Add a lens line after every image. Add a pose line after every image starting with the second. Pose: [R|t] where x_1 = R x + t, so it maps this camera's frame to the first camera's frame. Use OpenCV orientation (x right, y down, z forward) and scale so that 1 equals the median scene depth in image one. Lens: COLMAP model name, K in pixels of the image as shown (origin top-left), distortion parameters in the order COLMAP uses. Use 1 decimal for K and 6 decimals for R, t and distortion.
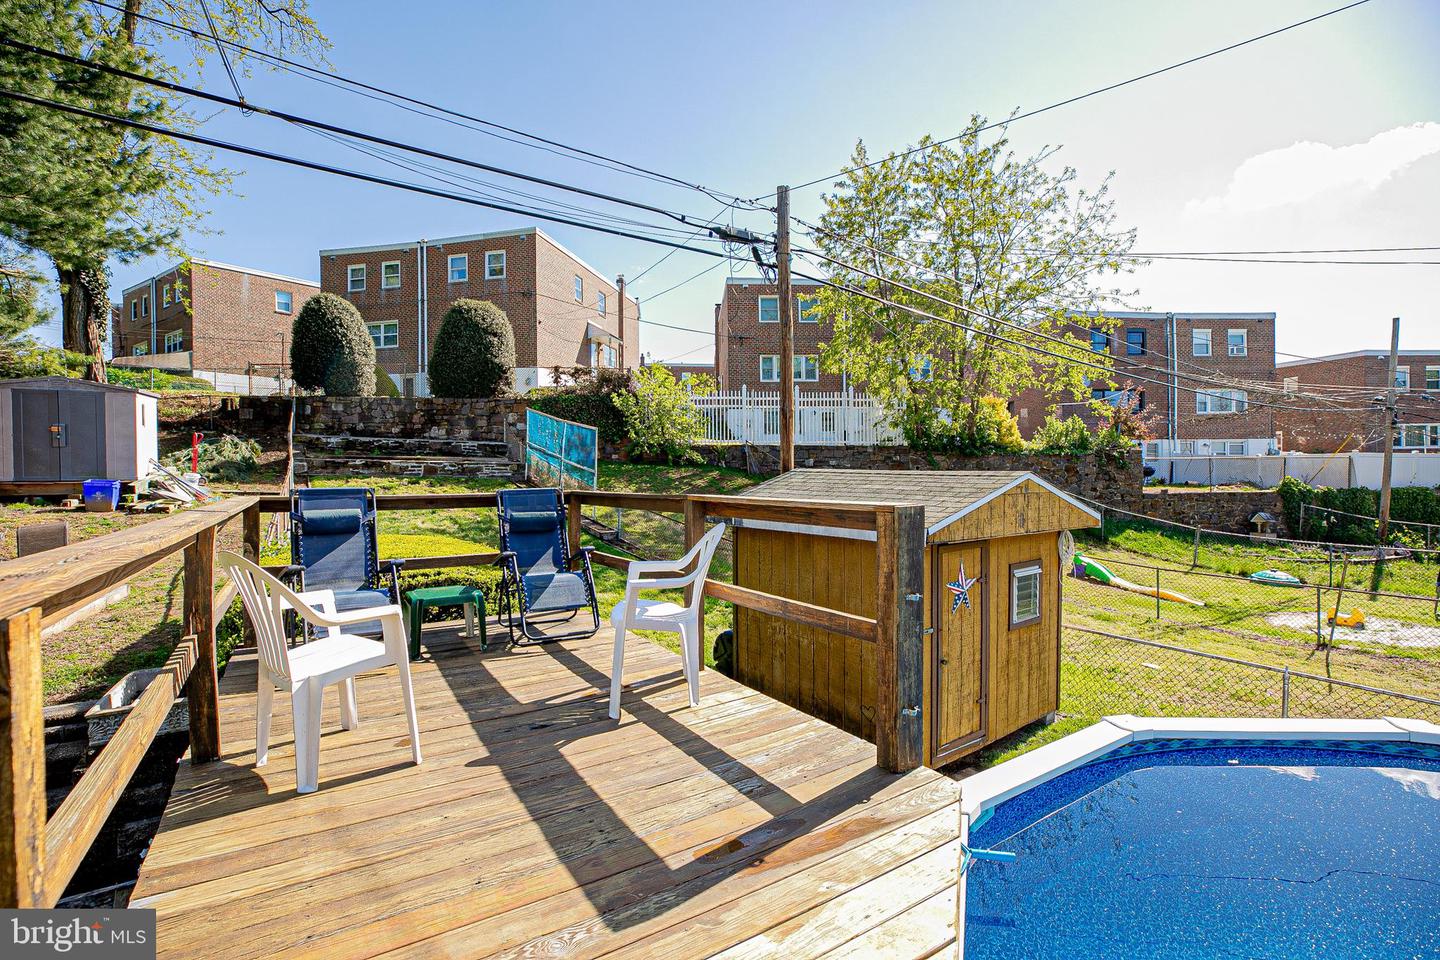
lens RADIAL K [[654.5, 0, 723.5], [0, 654.5, 476.7], [0, 0, 1]] dist [-0.046087, 0.014190]
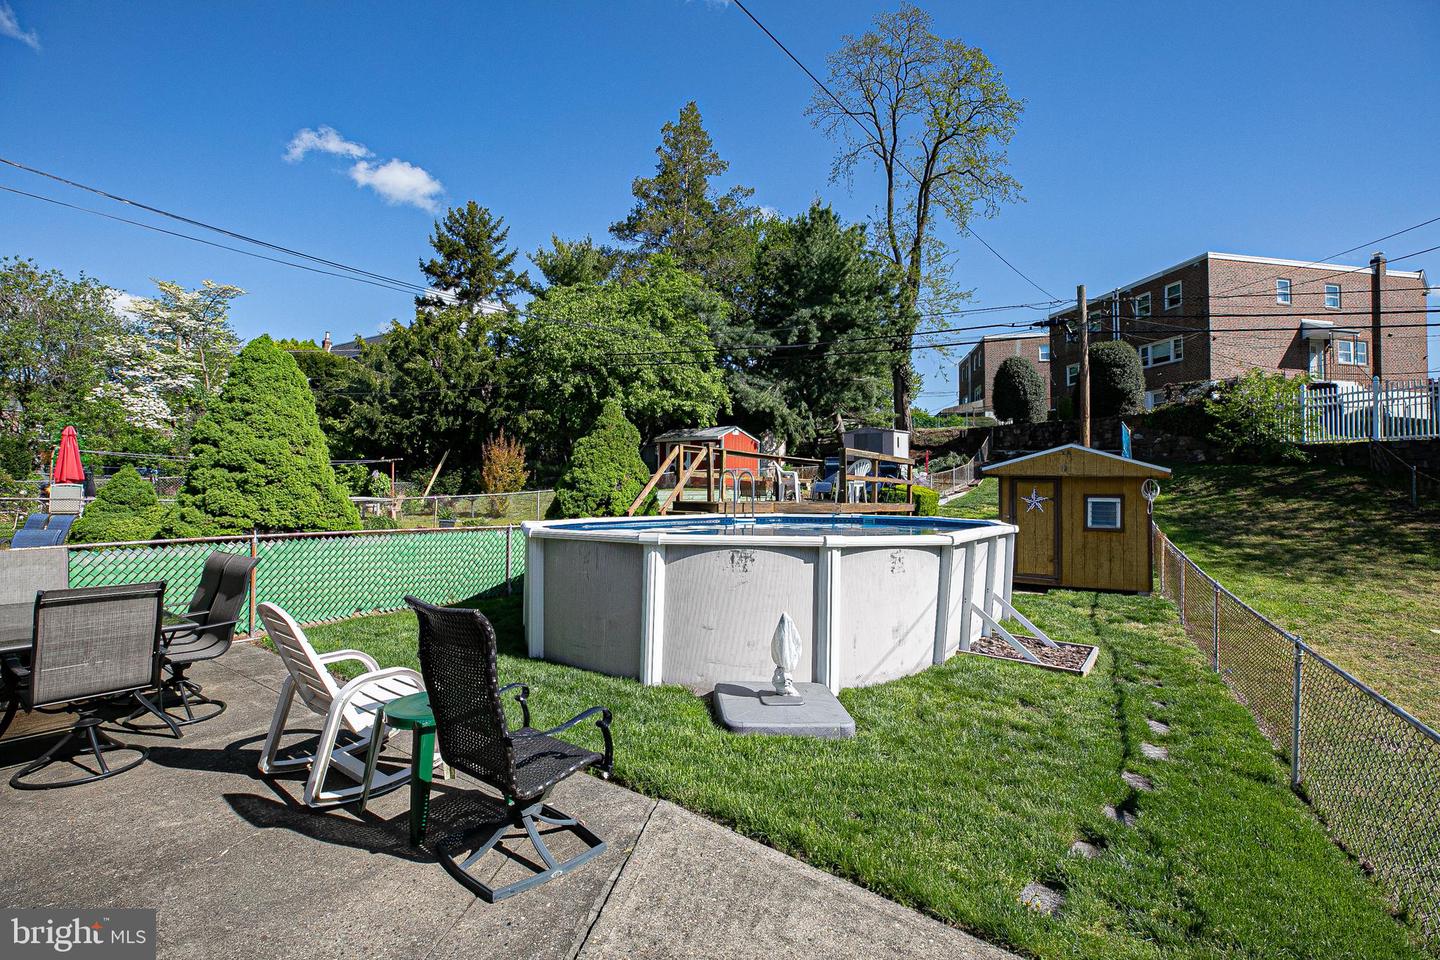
lens RADIAL K [[658.2, 0, 722.4], [0, 658.2, 476.4], [0, 0, 1]] dist [-0.047785, 0.015932]
pose [[0.381986, -0.008936, -0.924125, 0.535358], [-0.025830, 0.999459, -0.020342, 0.044972], [0.923807, 0.031641, 0.381549, -0.203982]]
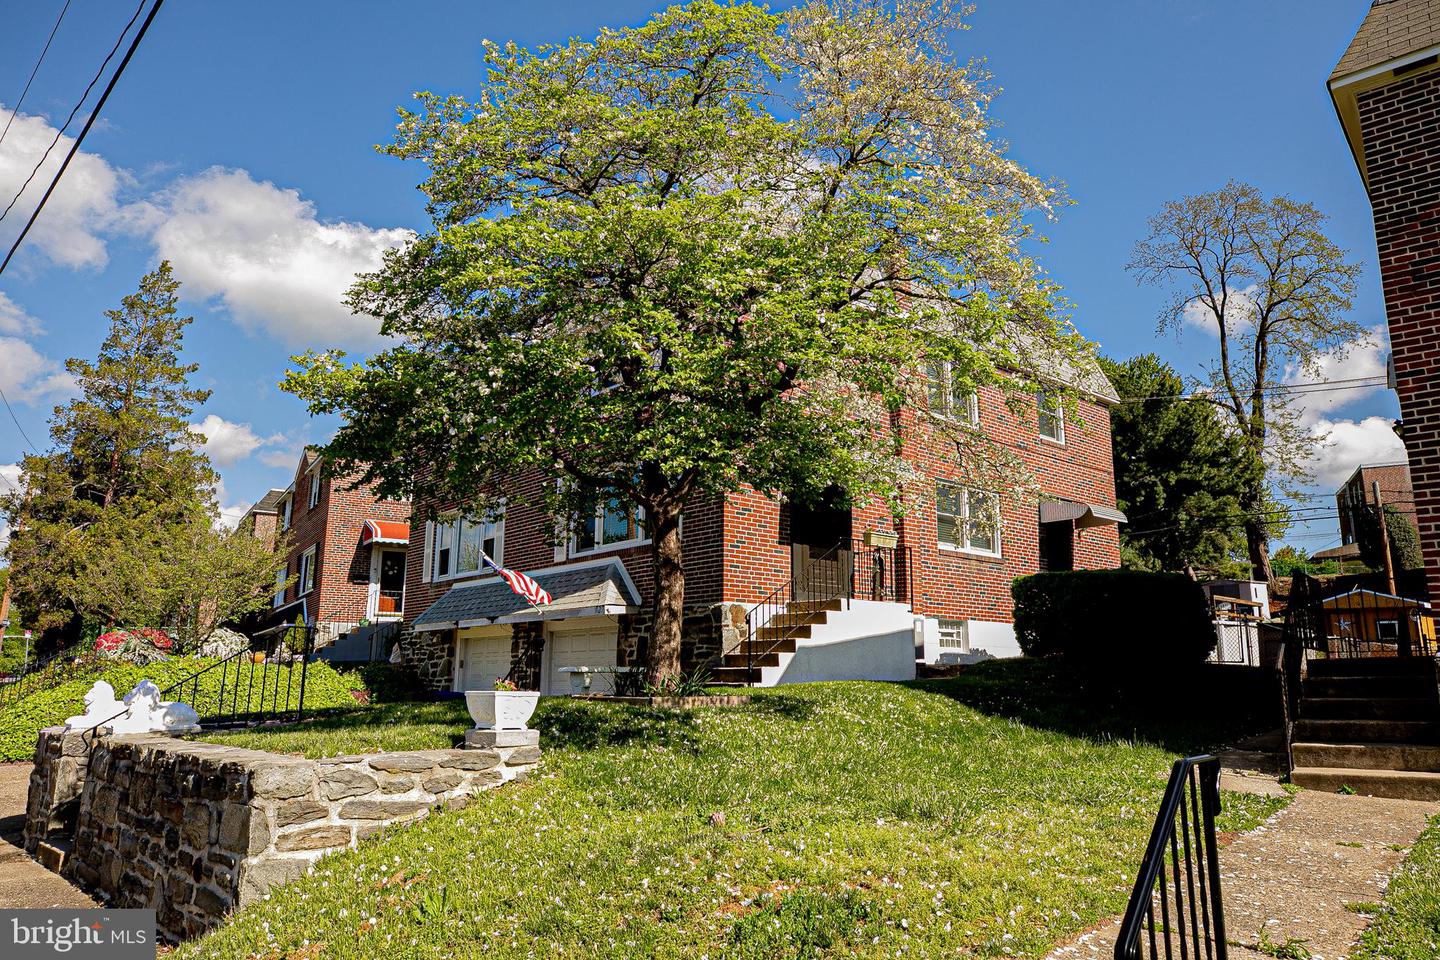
lens RADIAL K [[995.2, 0, 720.0], [0, 995.2, 480.0], [0, 0, 1]] dist [0.003025, 0.001641]
pose [[0.148763, -0.188000, -0.970838, 1.443821], [-0.017955, 0.981086, -0.192736, 0.140252], [0.988710, 0.046103, 0.142574, -0.860061]]
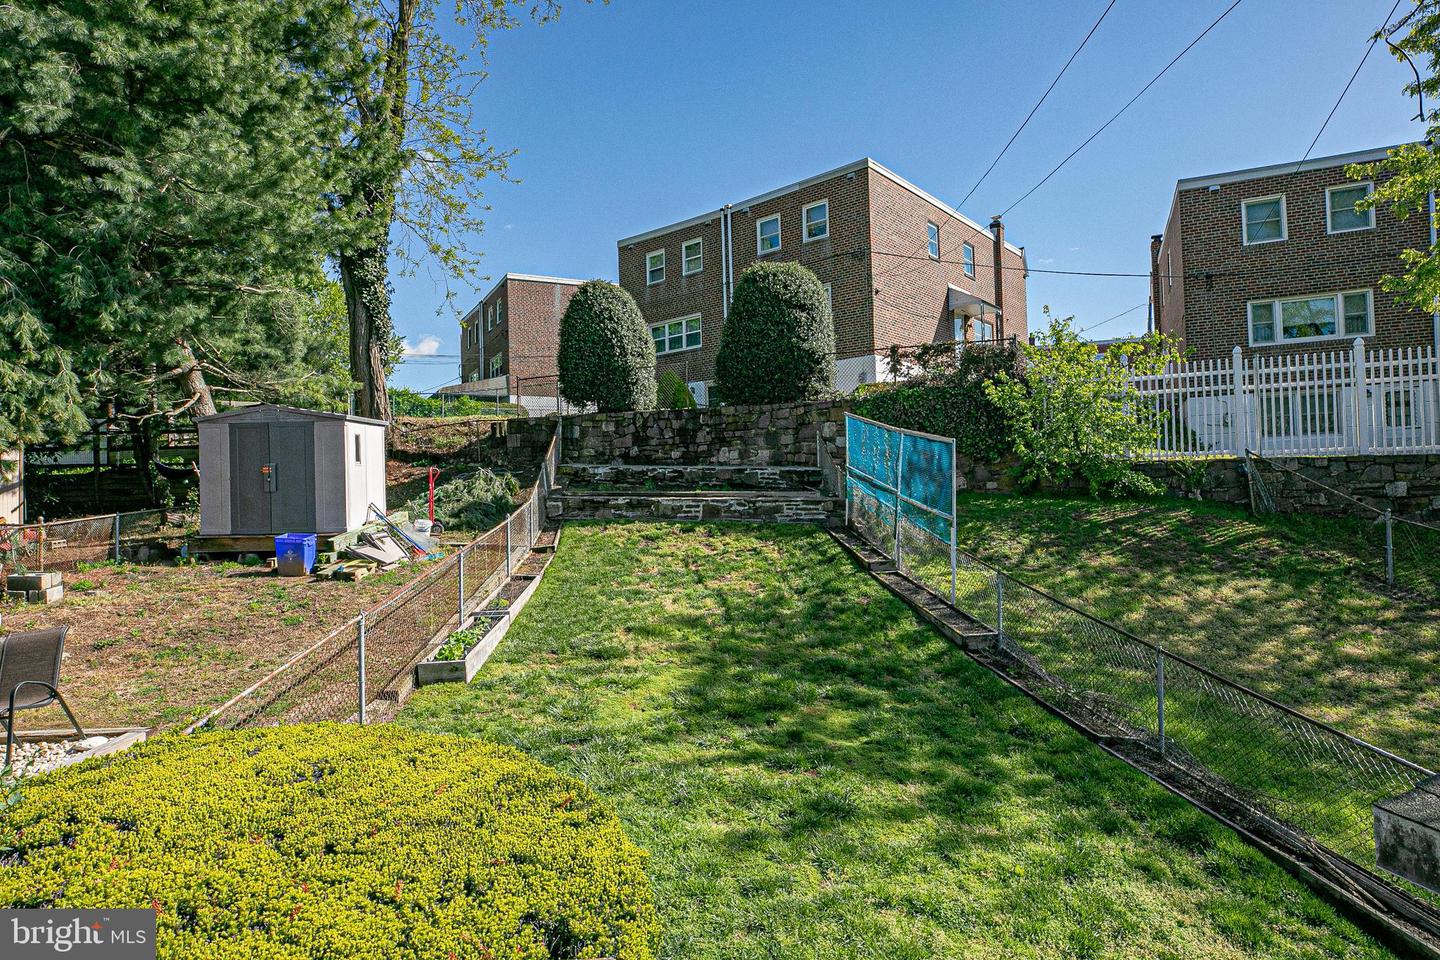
lens RADIAL K [[800.3, 0, 722.9], [0, 800.3, 477.0], [0, 0, 1]] dist [-0.024612, 0.012653]
pose [[0.879732, -0.023629, -0.474883, -0.034737], [0.009652, 0.999446, -0.031849, -0.017526], [0.475373, 0.023435, 0.879472, 0.237258]]
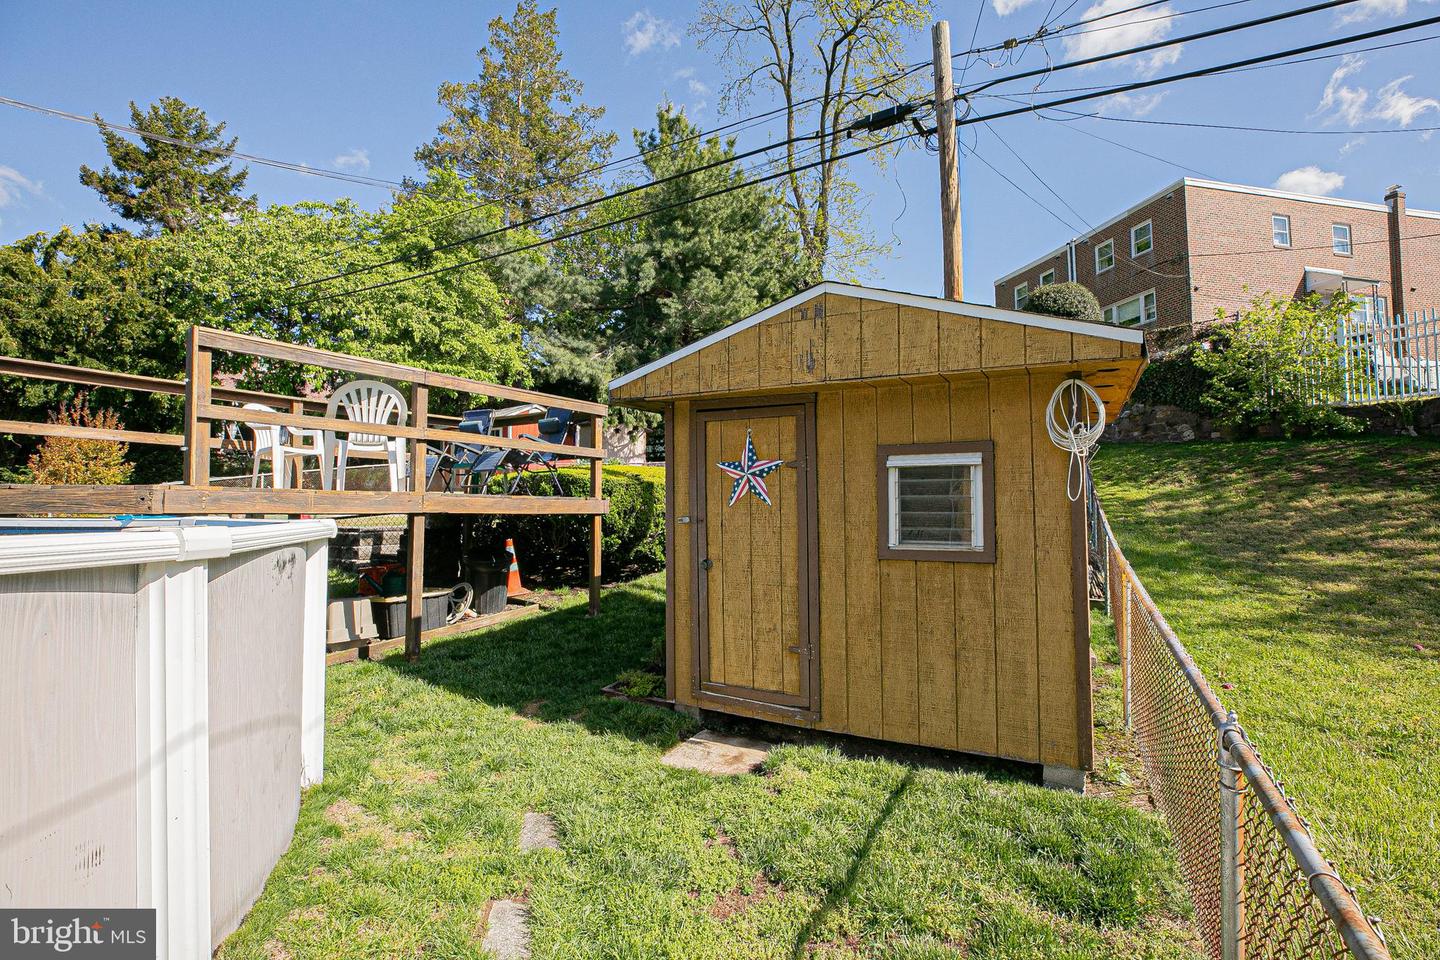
lens RADIAL K [[654.5, 0, 723.5], [0, 654.5, 476.7], [0, 0, 1]] dist [-0.046087, 0.014190]
pose [[0.406306, -0.034545, -0.913084, 0.281298], [-0.012997, 0.998966, -0.043577, 0.058131], [0.913645, 0.029573, 0.405437, 0.190280]]
